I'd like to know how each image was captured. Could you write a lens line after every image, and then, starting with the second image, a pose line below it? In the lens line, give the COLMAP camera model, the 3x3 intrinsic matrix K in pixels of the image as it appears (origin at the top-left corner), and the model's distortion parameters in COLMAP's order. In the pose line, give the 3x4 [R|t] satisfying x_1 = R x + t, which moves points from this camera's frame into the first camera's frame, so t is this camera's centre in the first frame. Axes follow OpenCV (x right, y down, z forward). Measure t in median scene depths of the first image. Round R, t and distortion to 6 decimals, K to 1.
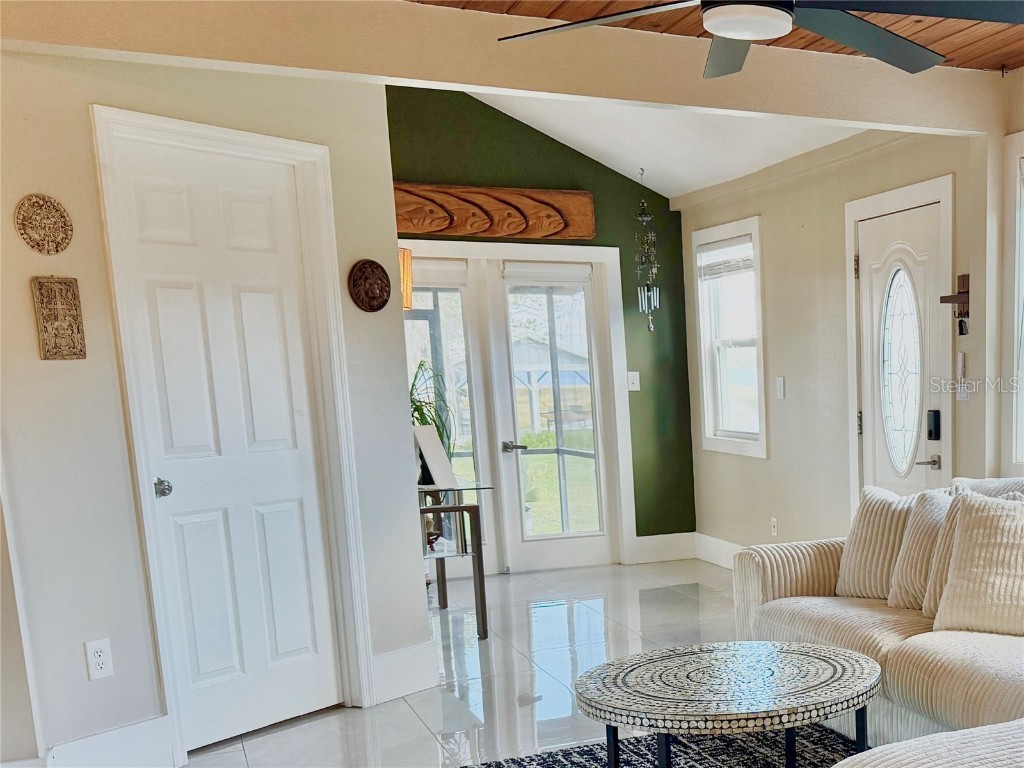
lens RADIAL K [[1239.0, 0, 885.5], [0, 1239.0, 599.1], [0, 0, 1]] dist [0.117408, -0.156474]
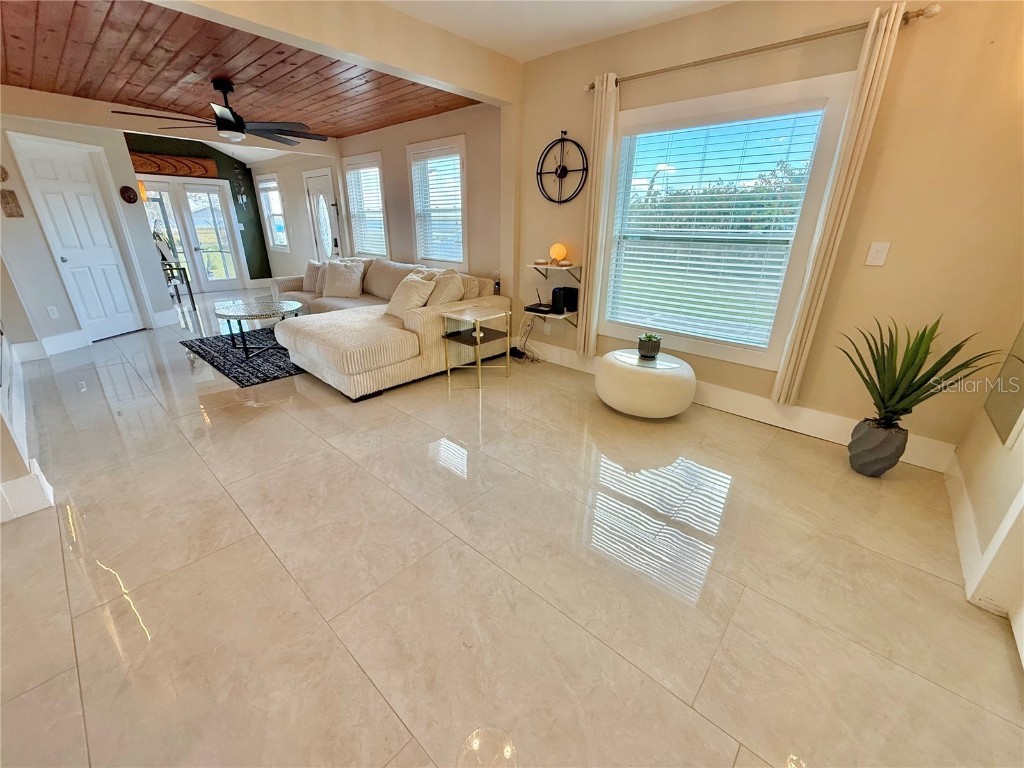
lens RADIAL K [[409.1, 0, 512.0], [0, 409.1, 384.0], [0, 0, 1]] dist [0.000849, 0.000277]
pose [[0.949901, -0.088658, 0.299713, 0.099802], [0.031169, 0.981016, 0.191406, 0.032962], [-0.310993, -0.172475, 0.934631, -0.220255]]
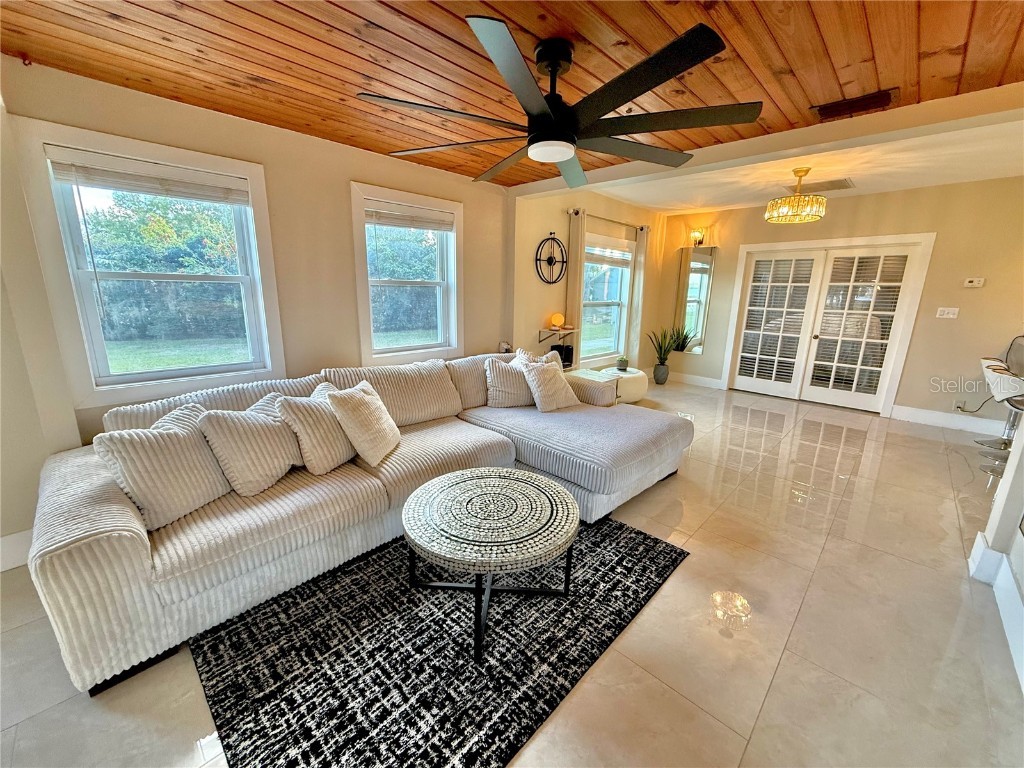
lens RADIAL K [[409.1, 0, 512.0], [0, 409.1, 384.0], [0, 0, 1]] dist [0.000849, 0.000277]
pose [[-0.274920, -0.213469, 0.937470, -0.277057], [0.162075, 0.950799, 0.264034, -0.109225], [-0.947708, 0.224528, -0.226795, 0.472137]]
